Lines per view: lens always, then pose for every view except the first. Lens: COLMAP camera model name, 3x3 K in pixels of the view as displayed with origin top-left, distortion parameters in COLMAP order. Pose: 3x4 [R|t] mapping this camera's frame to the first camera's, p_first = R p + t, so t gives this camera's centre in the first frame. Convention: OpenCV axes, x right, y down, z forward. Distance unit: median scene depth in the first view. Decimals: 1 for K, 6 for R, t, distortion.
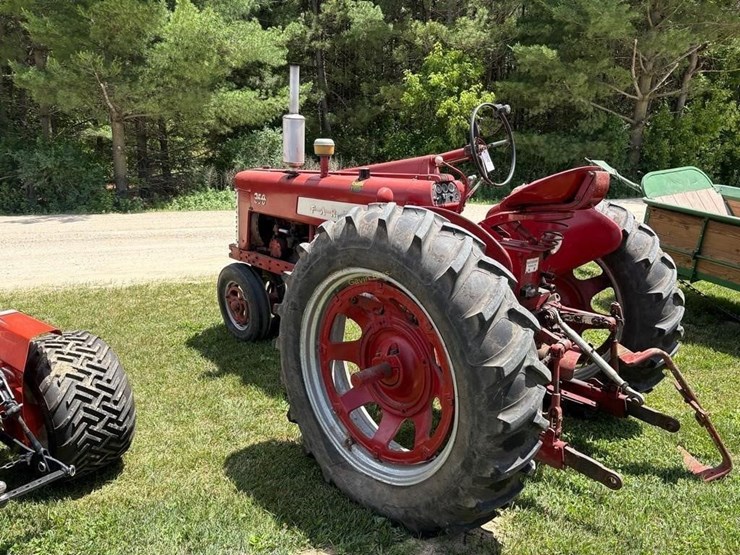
lens RADIAL K [[558.9, 0, 366.8], [0, 558.9, 282.5], [0, 0, 1]] dist [0.045018, -0.041275]
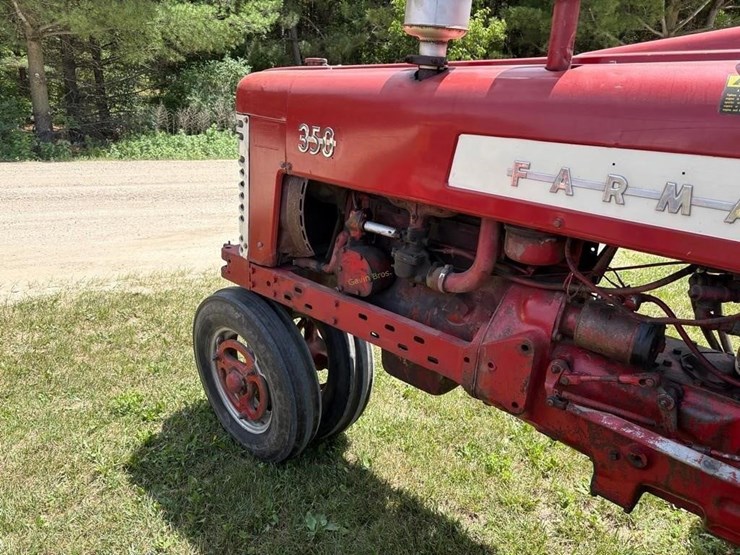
lens RADIAL K [[586.1, 0, 368.9], [0, 586.1, 300.2], [0, 0, 1]] dist [0.051653, -0.005308]
pose [[0.997914, -0.000212, 0.064560, -0.041675], [-0.006373, 0.994787, 0.101777, -0.019377], [-0.064245, -0.101976, 0.992710, 0.138190]]
